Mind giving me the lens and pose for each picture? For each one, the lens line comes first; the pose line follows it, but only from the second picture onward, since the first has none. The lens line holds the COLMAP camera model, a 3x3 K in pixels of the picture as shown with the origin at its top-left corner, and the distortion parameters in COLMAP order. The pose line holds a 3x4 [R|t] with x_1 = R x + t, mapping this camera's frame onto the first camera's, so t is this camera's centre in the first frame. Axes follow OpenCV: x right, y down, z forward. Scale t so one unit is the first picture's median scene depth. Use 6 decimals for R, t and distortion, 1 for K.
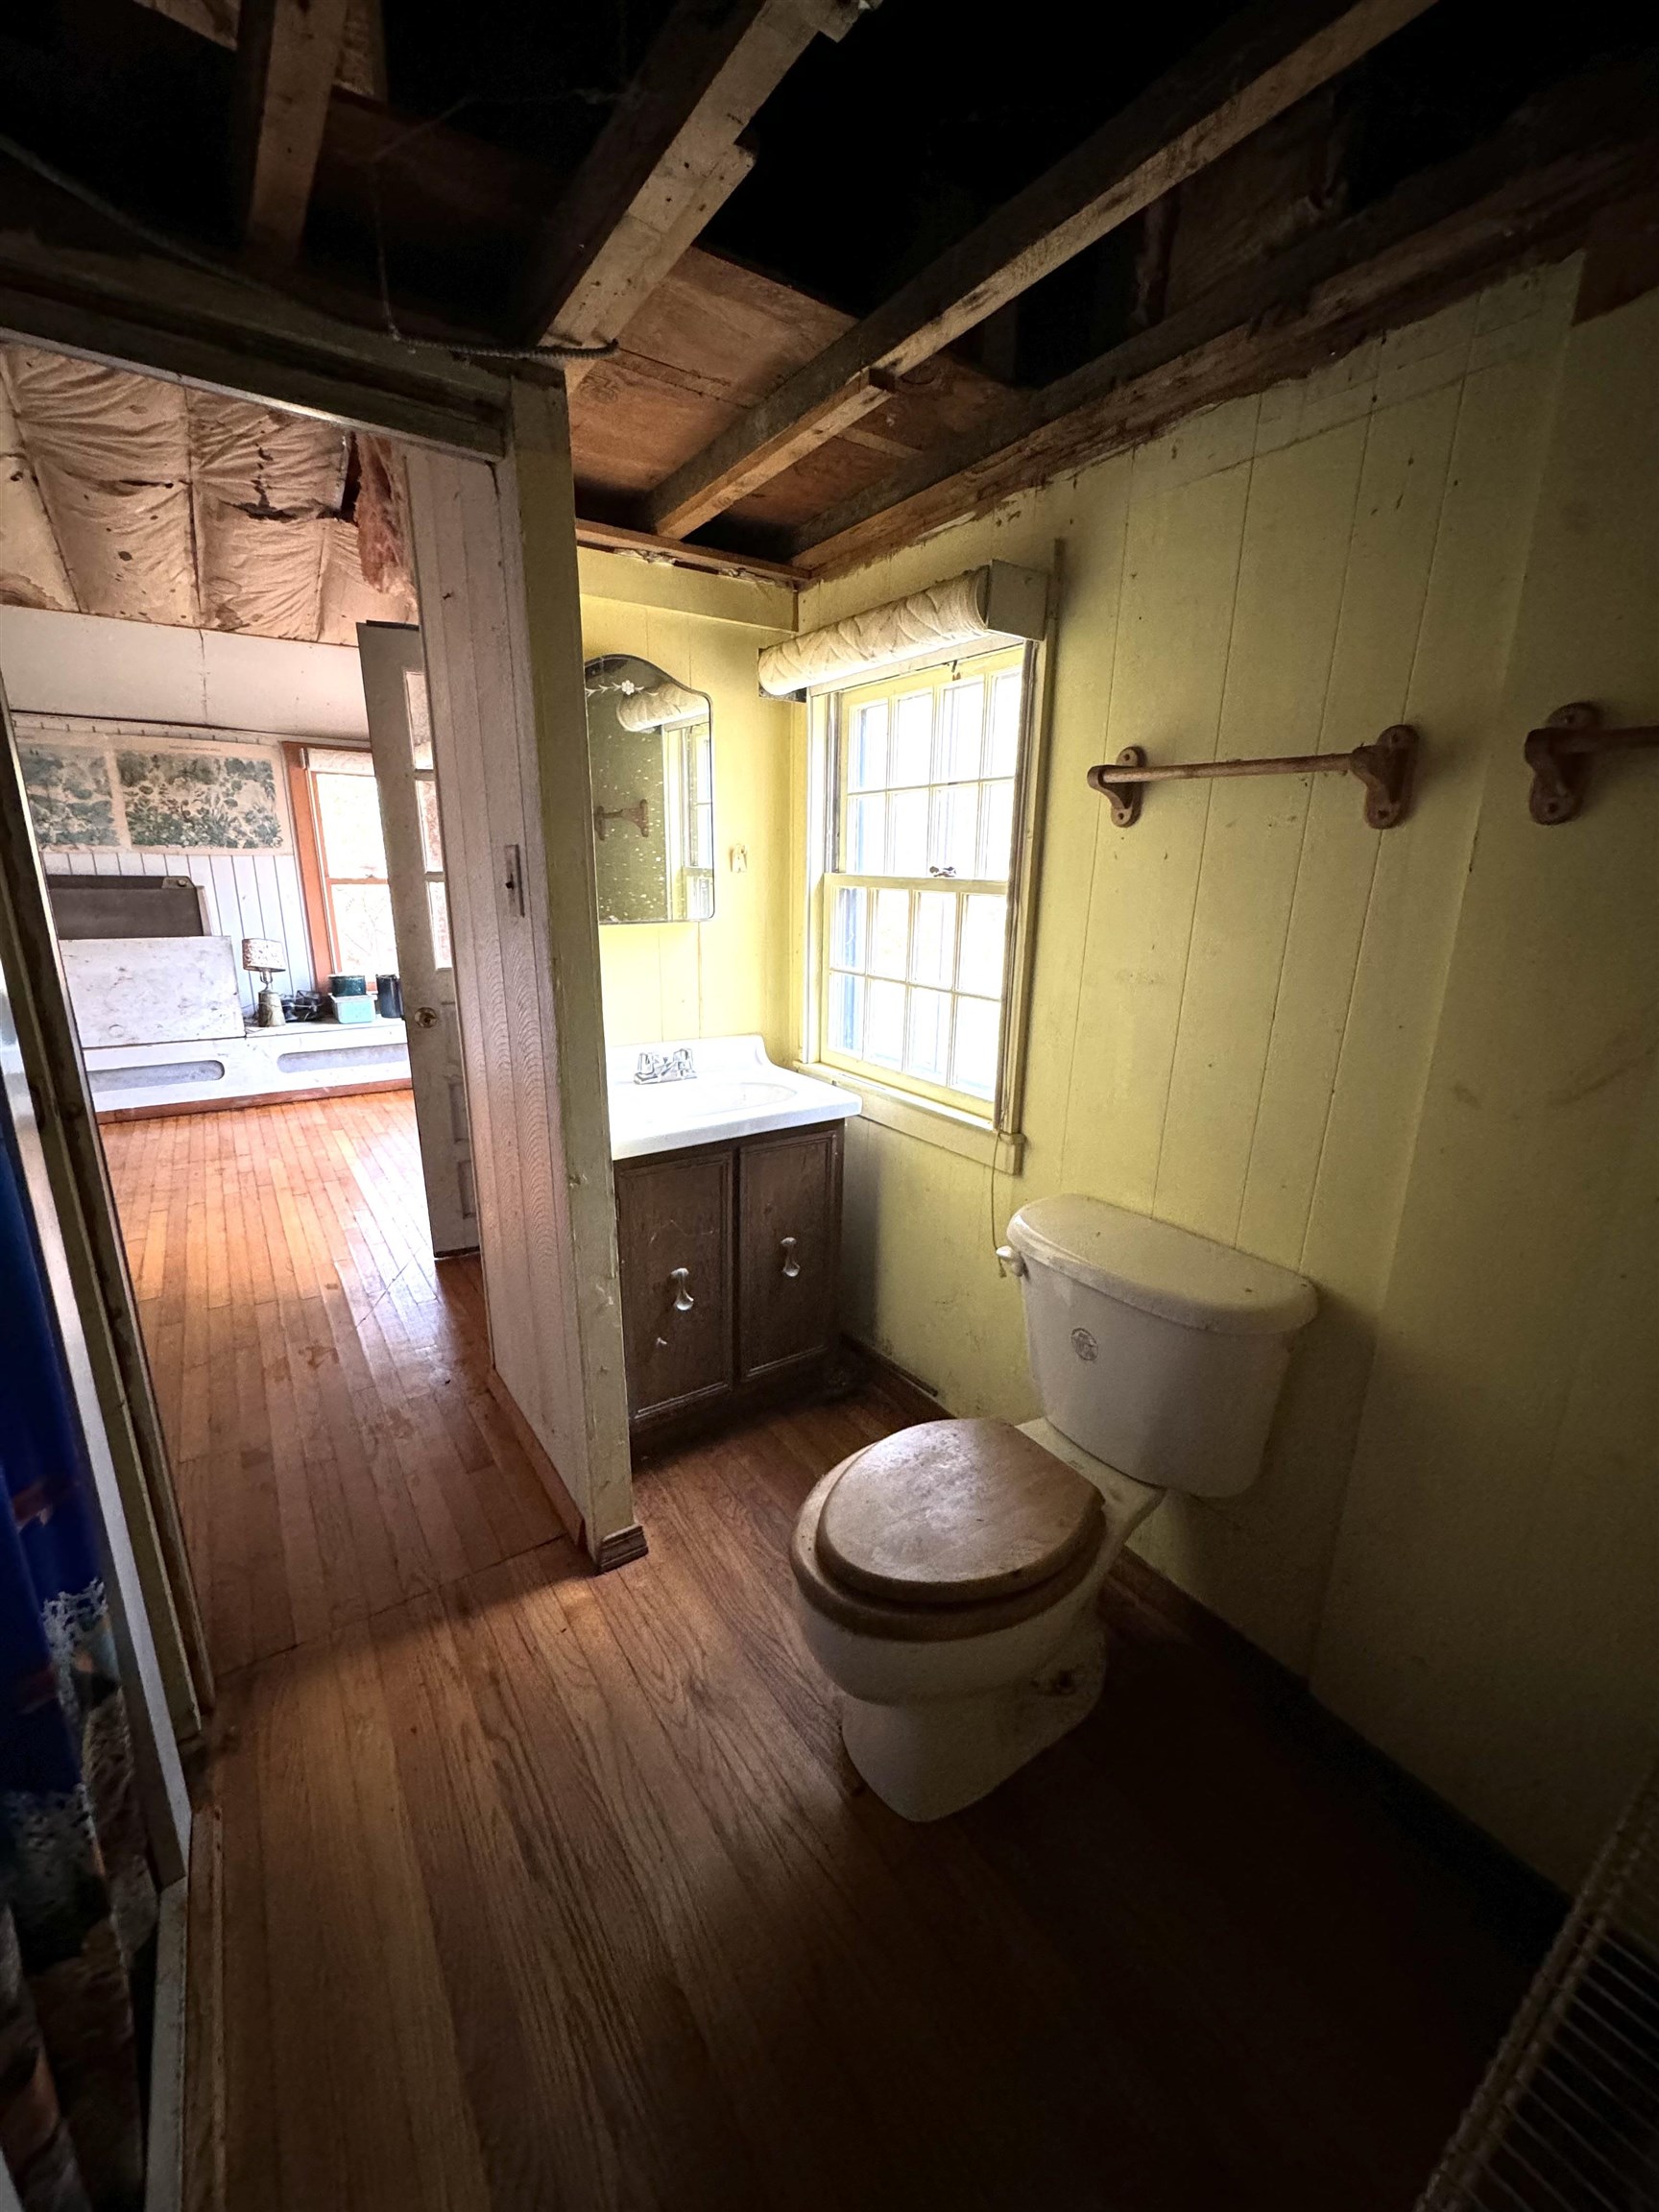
lens RADIAL K [[885.2, 0, 829.1], [0, 885.2, 1101.7], [0, 0, 1]] dist [-0.000285, -0.000235]
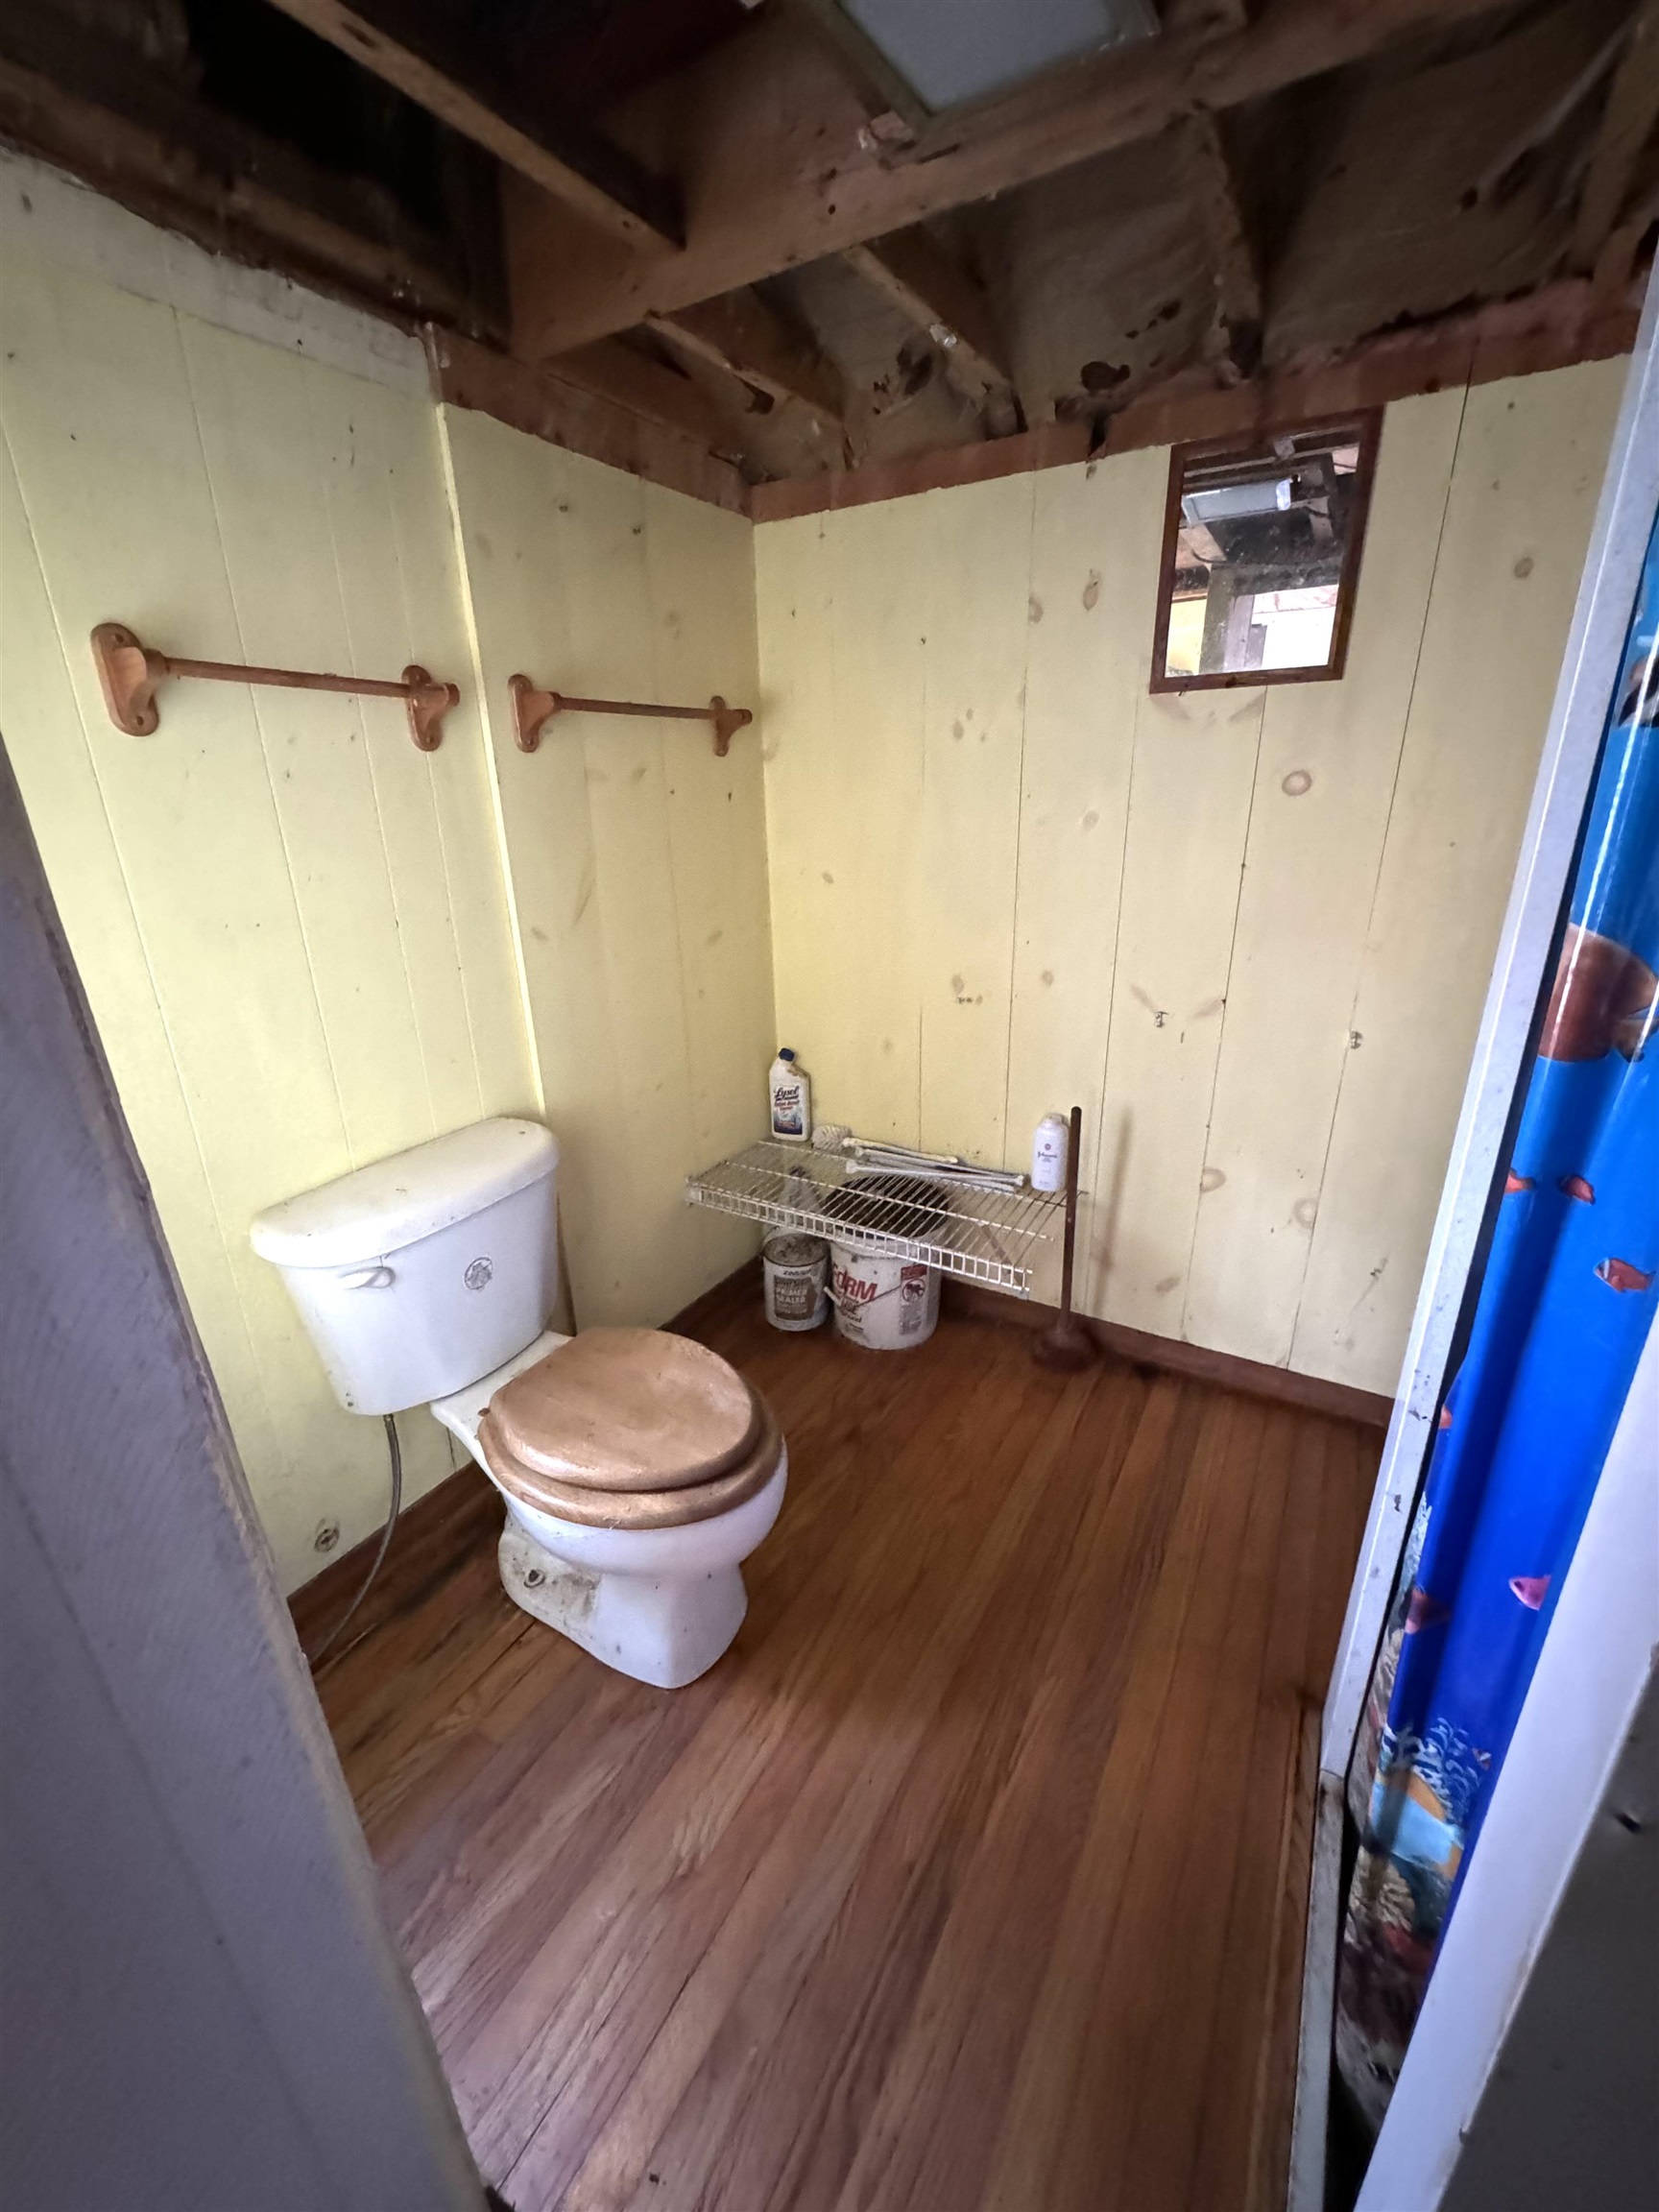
lens RADIAL K [[885.2, 0, 822.8], [0, 885.2, 1102.2], [0, 0, 1]] dist [-0.000285, -0.000235]
pose [[-0.424011, -0.315551, 0.848906, -0.817246], [0.257463, 0.856665, 0.447032, -0.294093], [-0.868290, 0.408109, -0.281993, 1.054817]]
